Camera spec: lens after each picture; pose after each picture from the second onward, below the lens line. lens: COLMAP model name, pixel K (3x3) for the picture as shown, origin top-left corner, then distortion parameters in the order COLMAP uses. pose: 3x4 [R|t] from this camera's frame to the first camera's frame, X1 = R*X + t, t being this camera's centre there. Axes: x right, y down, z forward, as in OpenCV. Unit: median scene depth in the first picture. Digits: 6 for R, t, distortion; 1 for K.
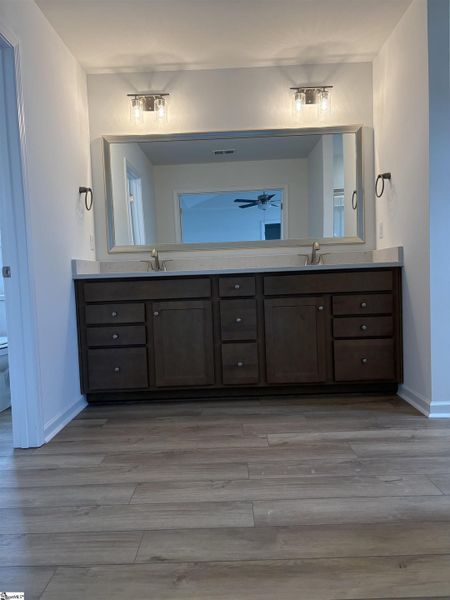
lens RADIAL K [[449.0, 0, 226.4], [0, 449.0, 301.1], [0, 0, 1]] dist [0.056406, -0.070769]
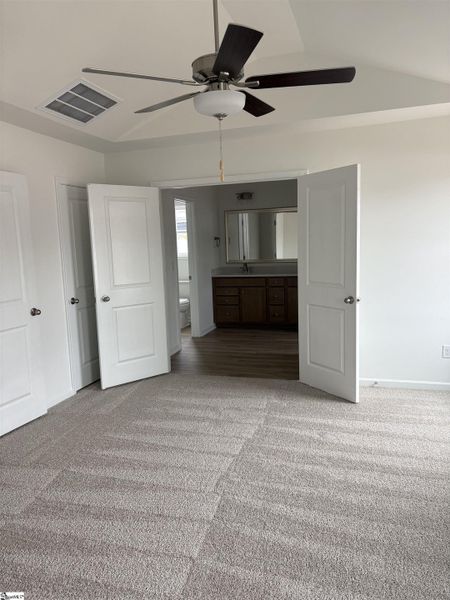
lens RADIAL K [[449.0, 0, 226.4], [0, 449.0, 301.1], [0, 0, 1]] dist [0.056406, -0.070769]
pose [[0.956405, 0.044006, -0.288711, 0.463850], [-0.019914, 0.996108, 0.085859, -0.131131], [0.291365, -0.076366, 0.953559, -1.355469]]
